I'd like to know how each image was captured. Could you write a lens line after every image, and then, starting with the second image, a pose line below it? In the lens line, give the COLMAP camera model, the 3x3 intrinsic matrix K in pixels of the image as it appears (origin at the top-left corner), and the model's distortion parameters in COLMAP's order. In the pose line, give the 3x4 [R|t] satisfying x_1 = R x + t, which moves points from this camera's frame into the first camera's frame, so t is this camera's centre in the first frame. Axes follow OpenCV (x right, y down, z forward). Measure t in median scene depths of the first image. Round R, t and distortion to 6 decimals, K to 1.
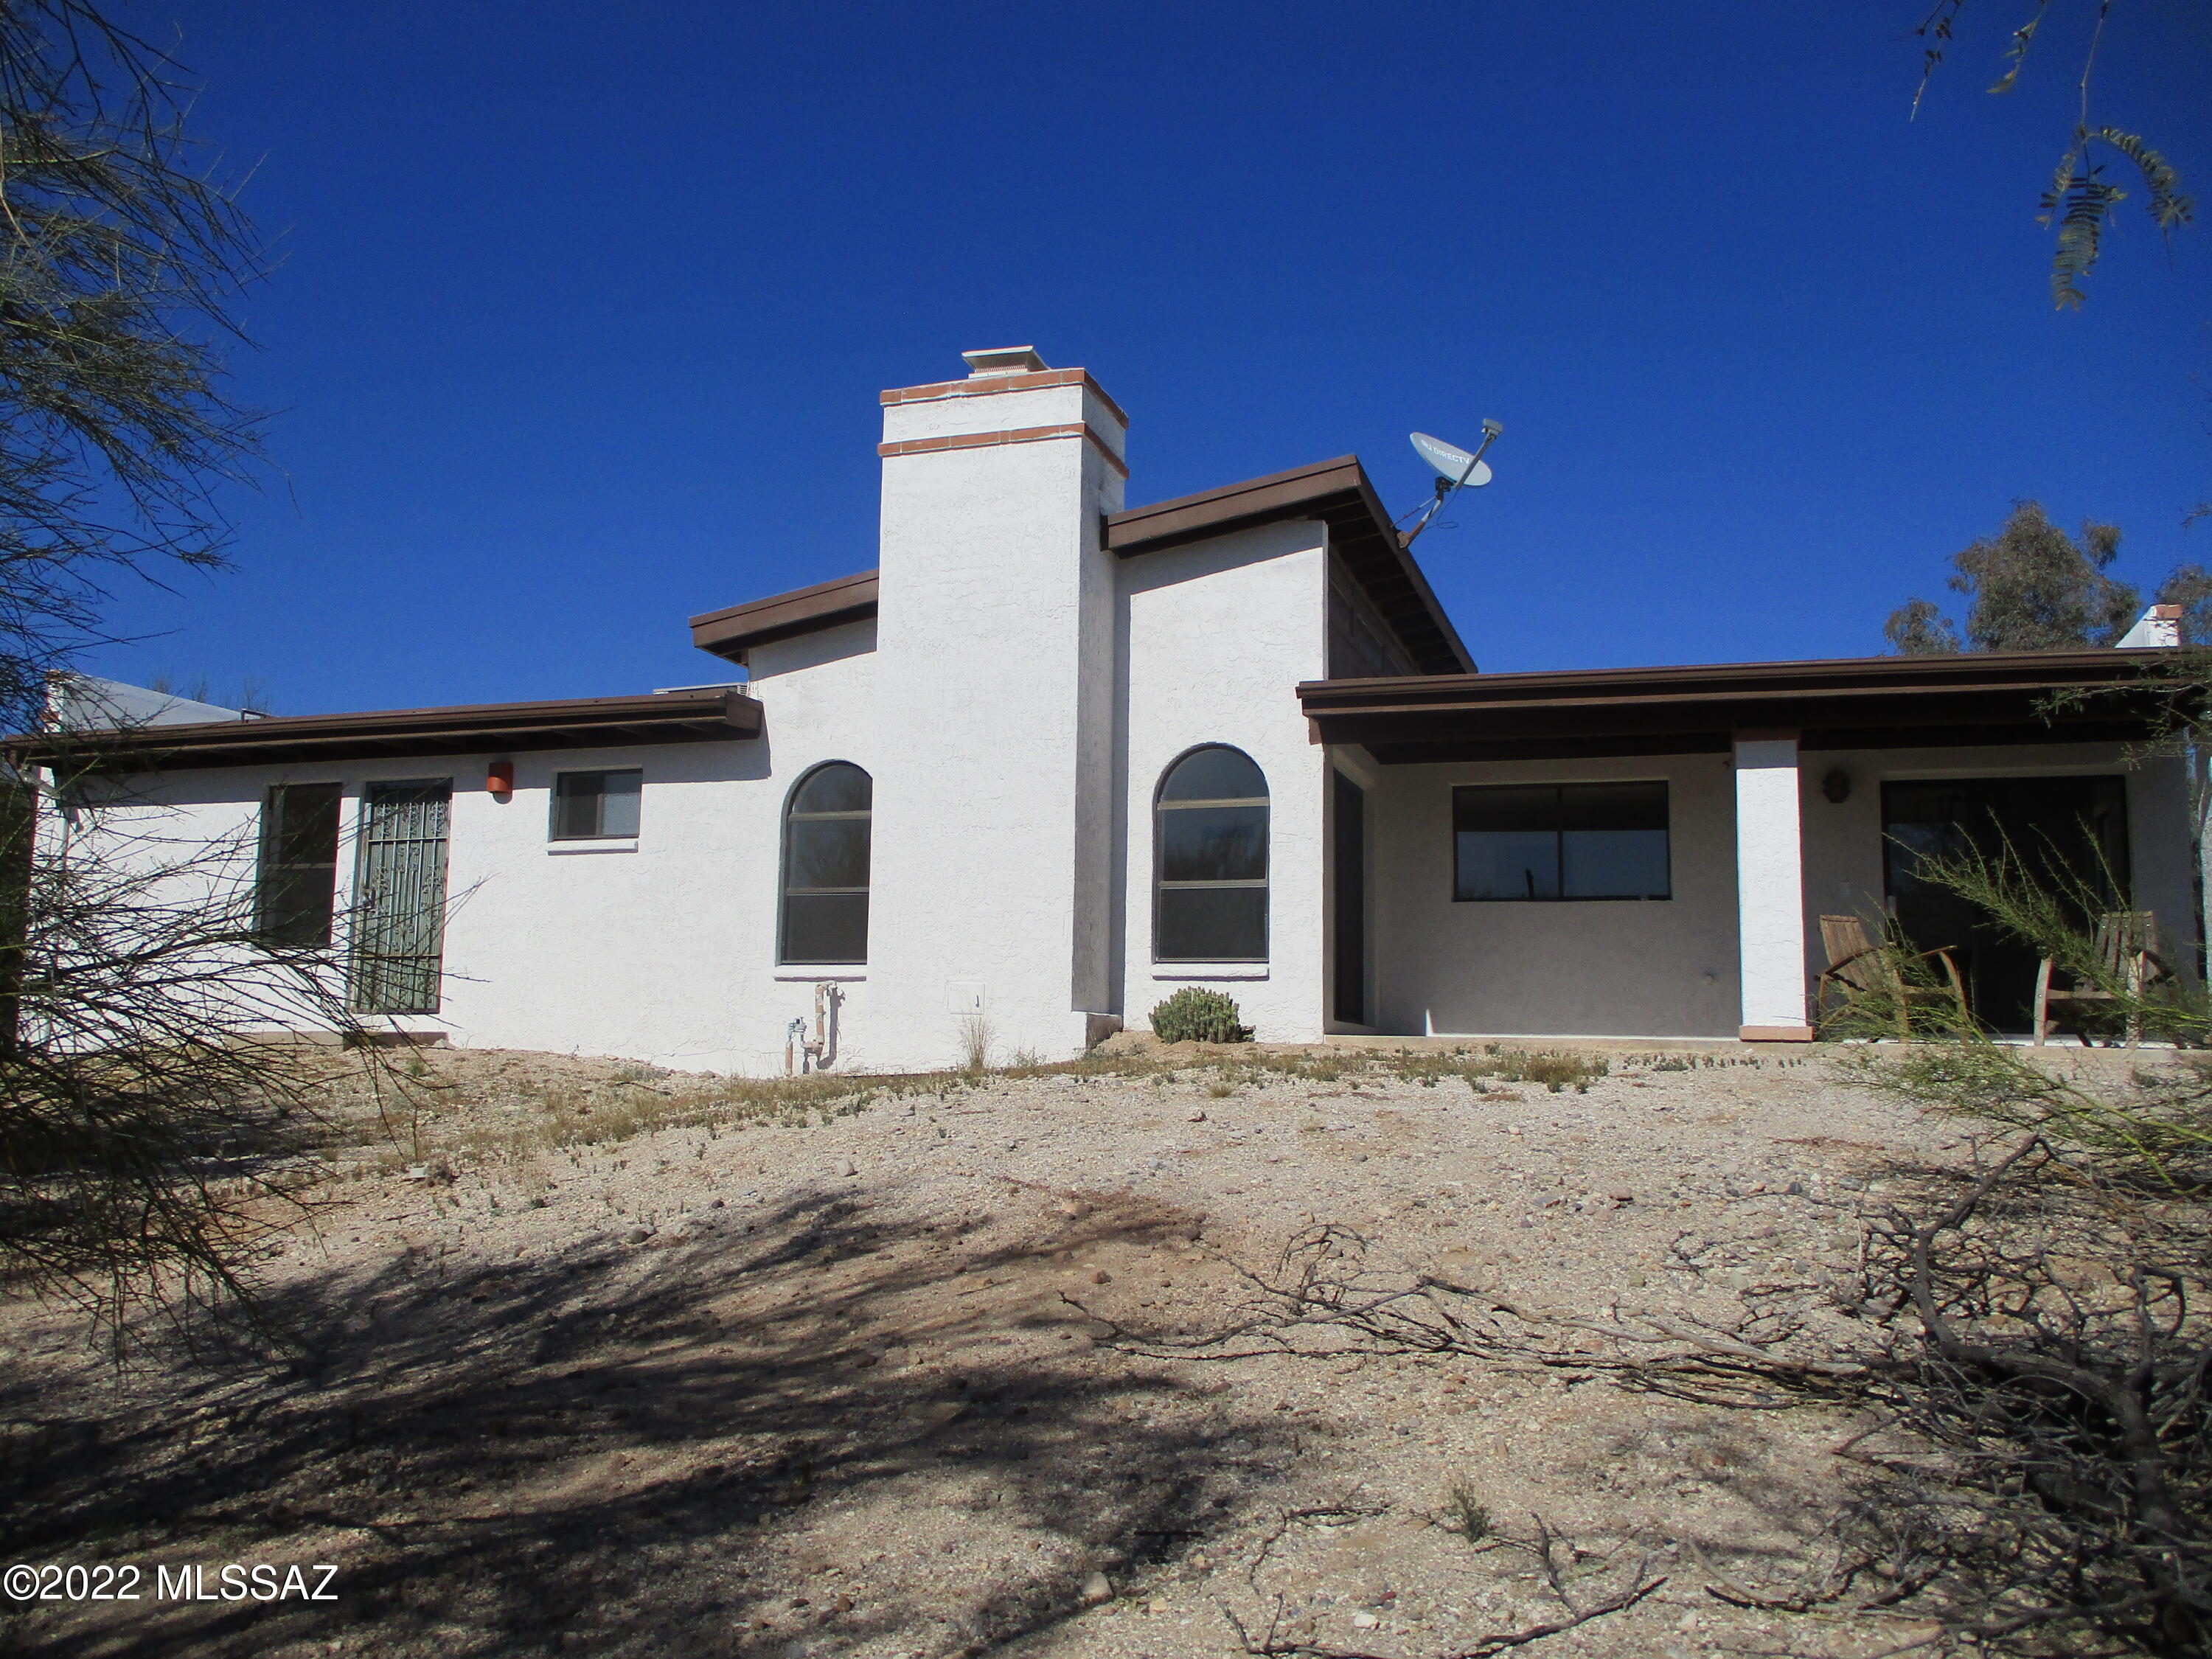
lens RADIAL K [[1869.9, 0, 1108.0], [0, 1869.9, 779.0], [0, 0, 1]] dist [-0.084561, 0.245204]
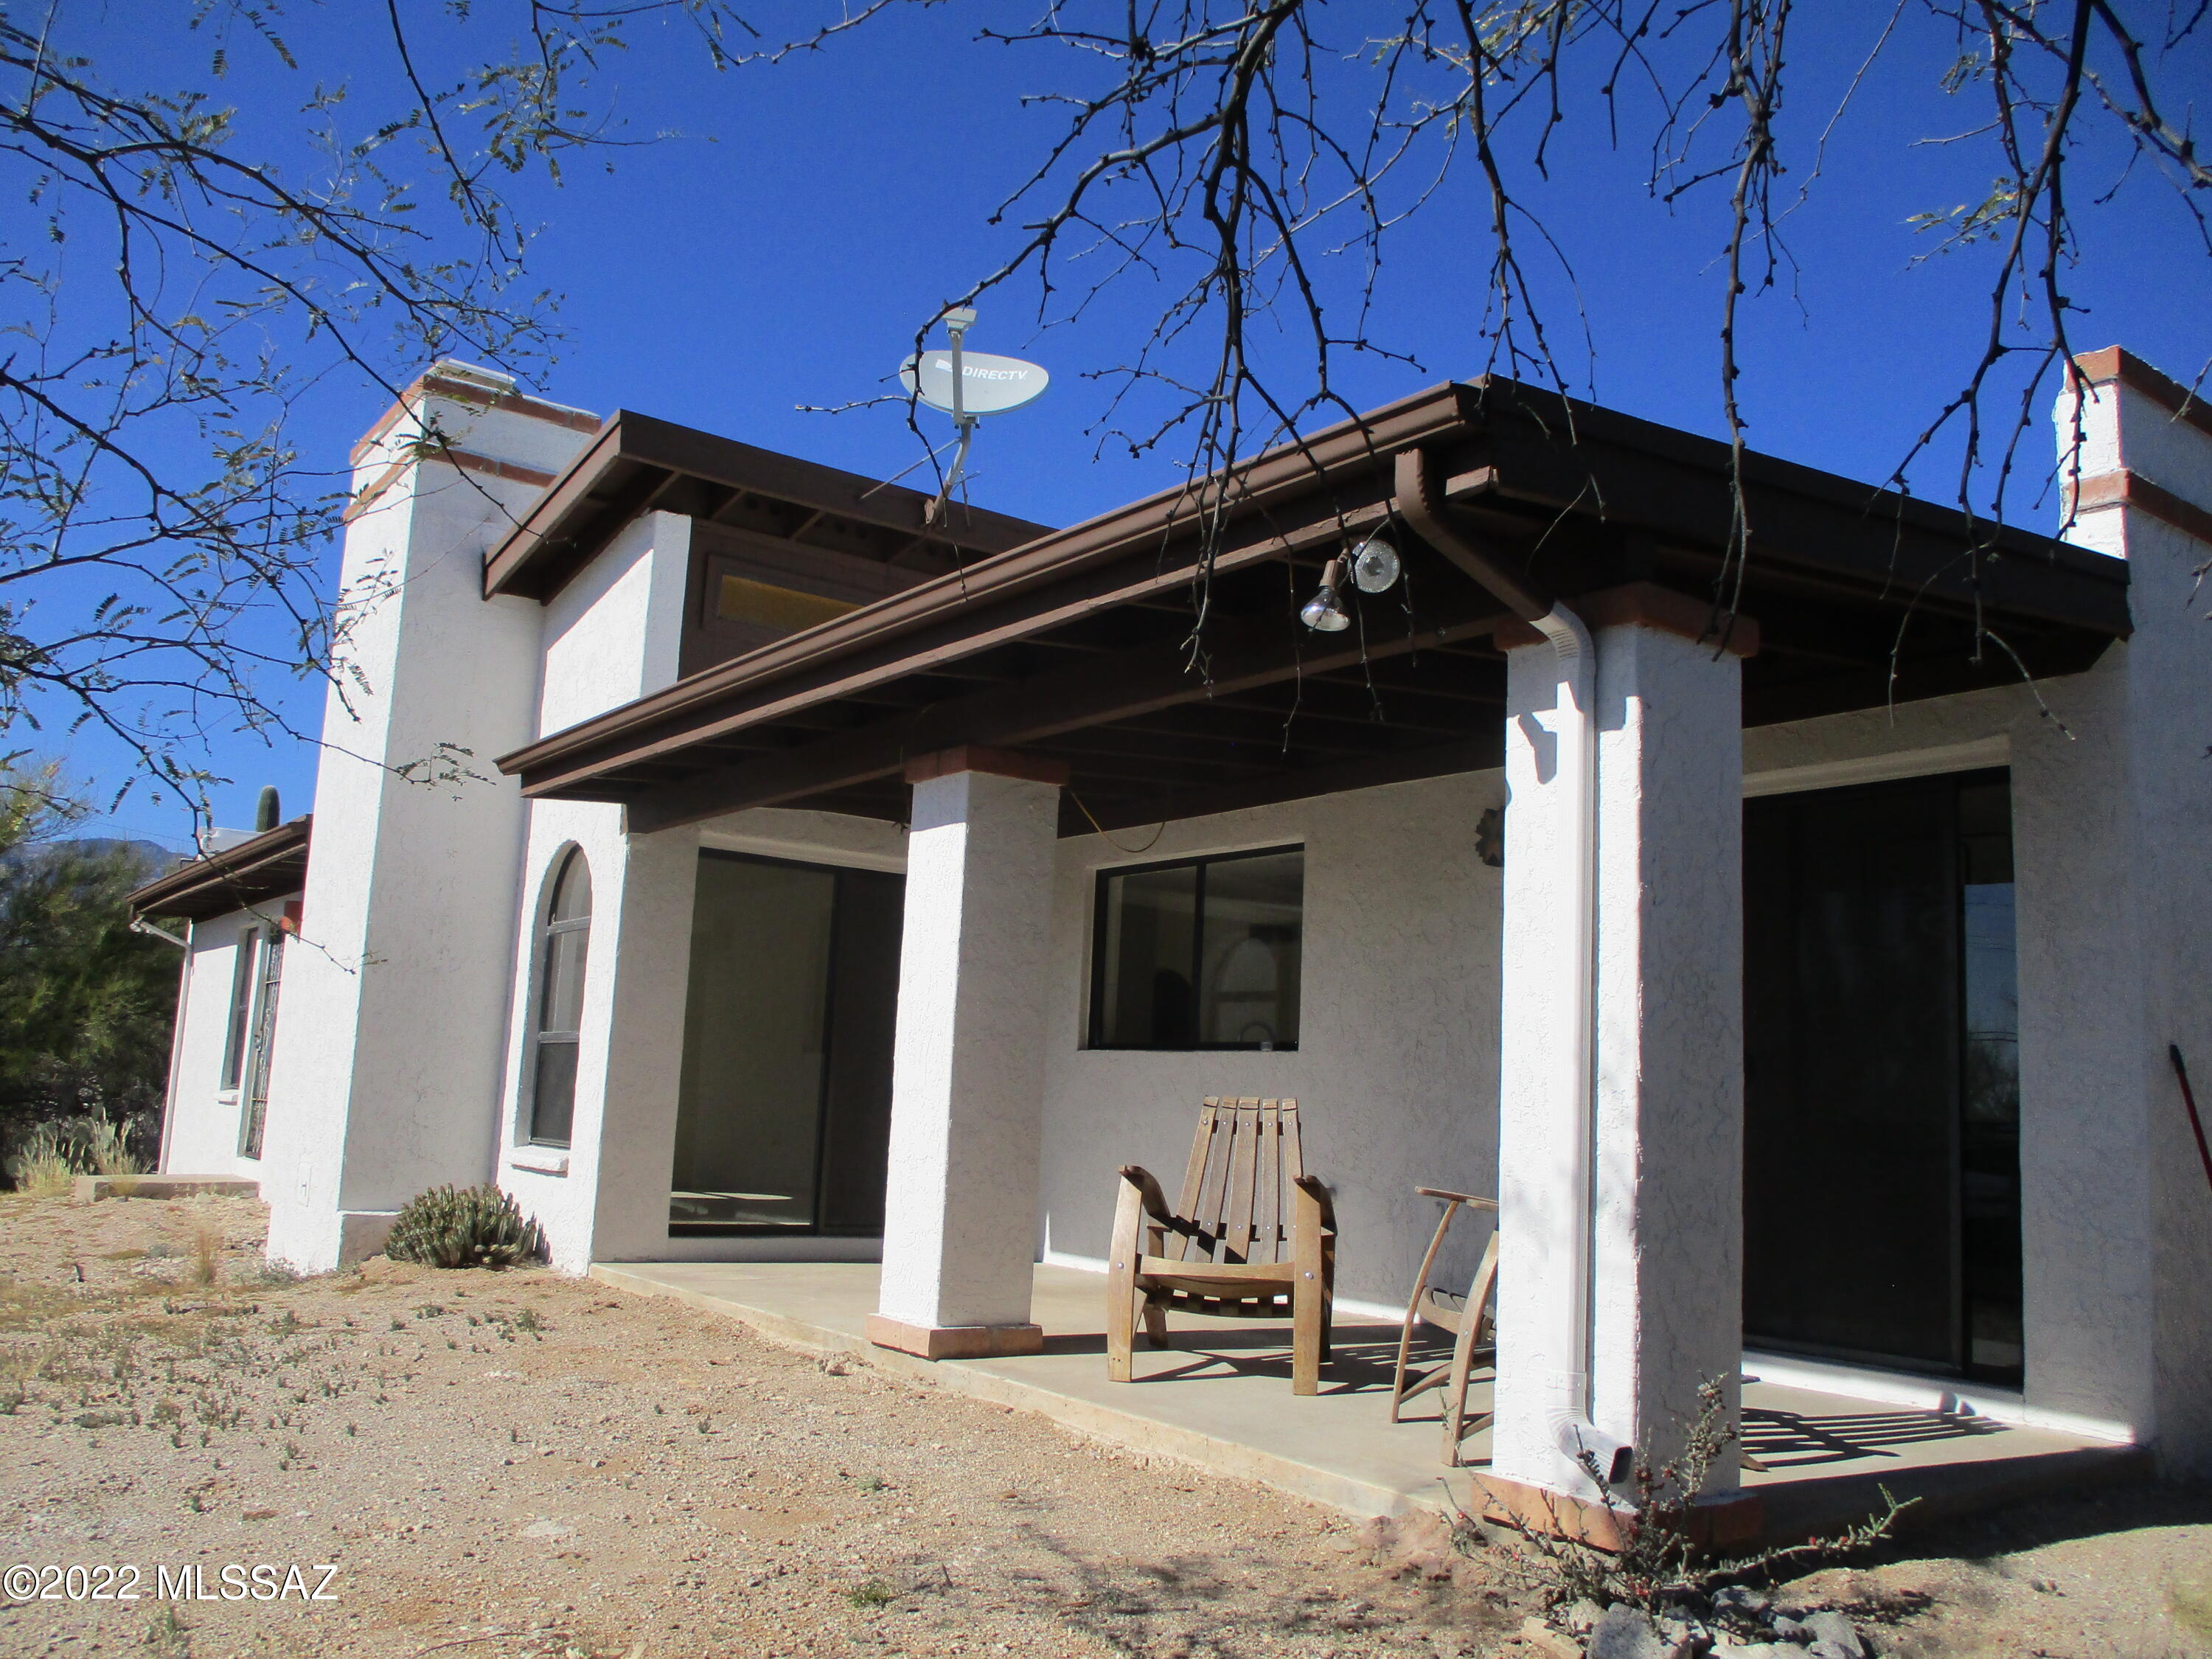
lens RADIAL K [[1775.1, 0, 1106.0], [0, 1775.1, 829.5], [0, 0, 1]] dist [-0.074517, 0.000954]
pose [[0.817898, -0.075780, -0.570351, 0.605593], [0.061144, 0.997123, -0.044801, 0.019290], [0.572105, 0.001769, 0.820178, 0.546778]]
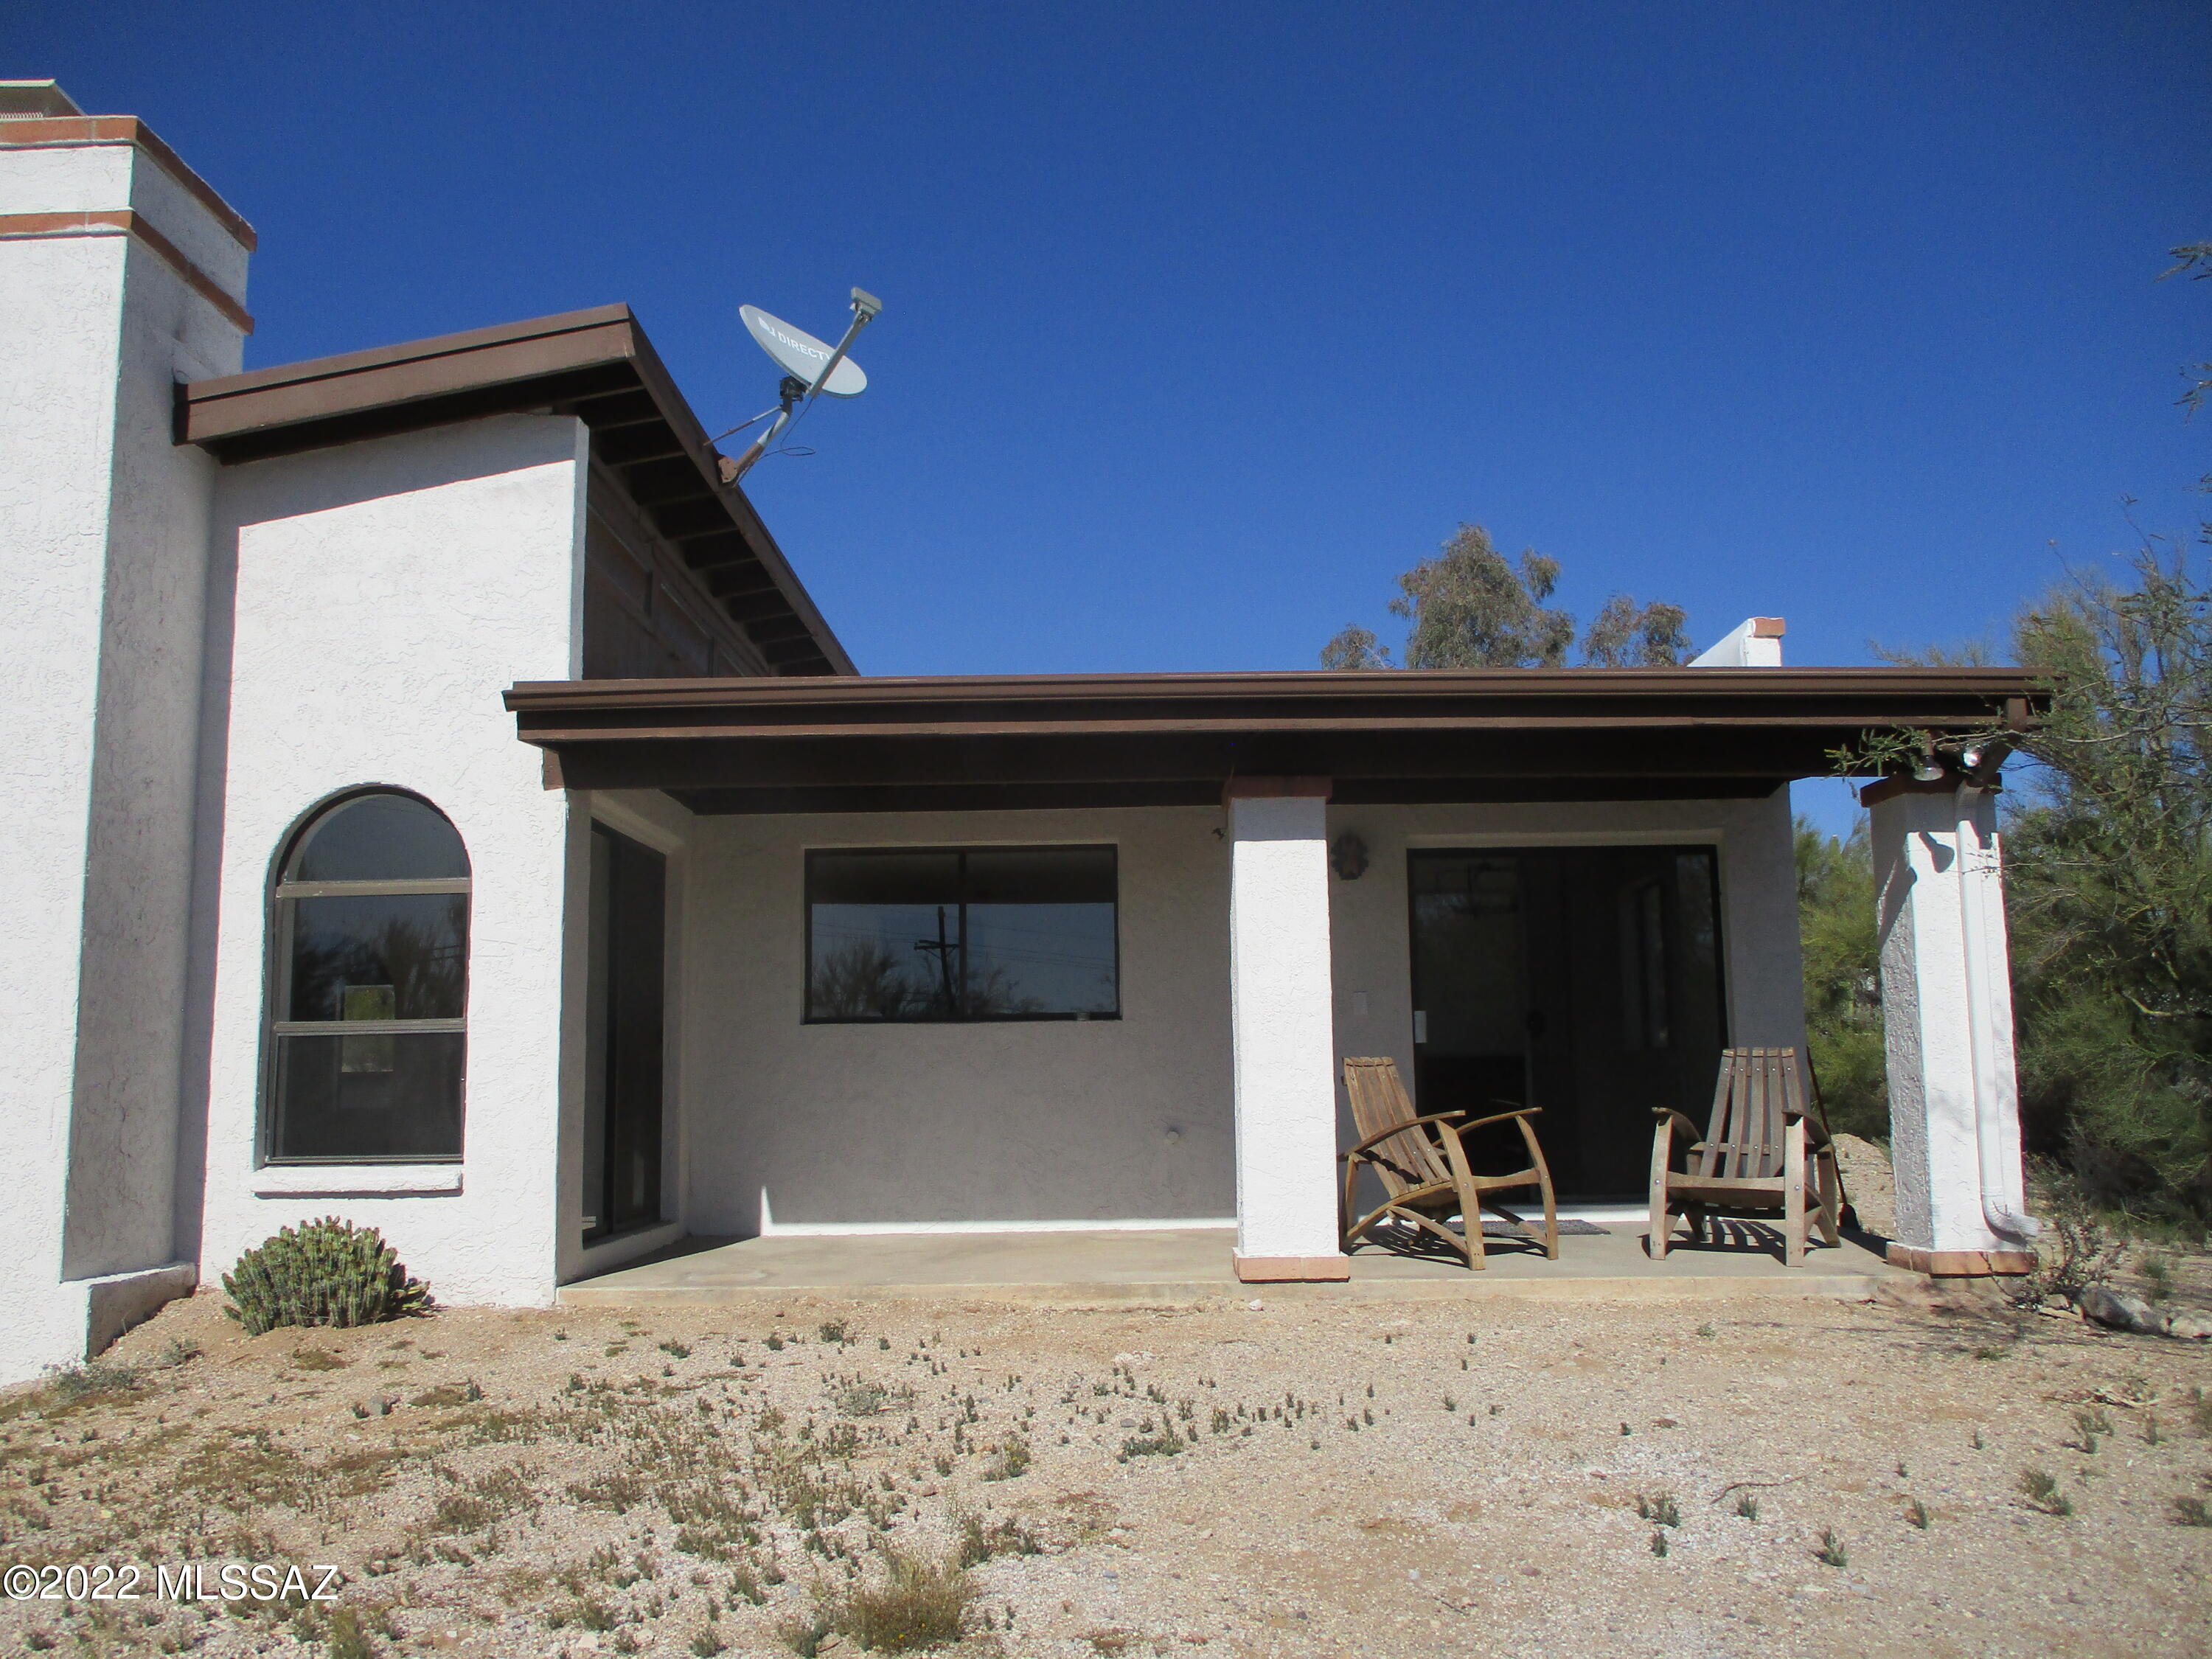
lens RADIAL K [[1869.8, 0, 1106.0], [0, 1869.8, 829.5], [0, 0, 1]] dist [0.000704, -0.004395]
pose [[0.954435, 0.004405, 0.298385, 0.097945], [-0.009046, 0.999859, 0.014173, -0.015174], [-0.298281, -0.016226, 0.954340, 0.366988]]
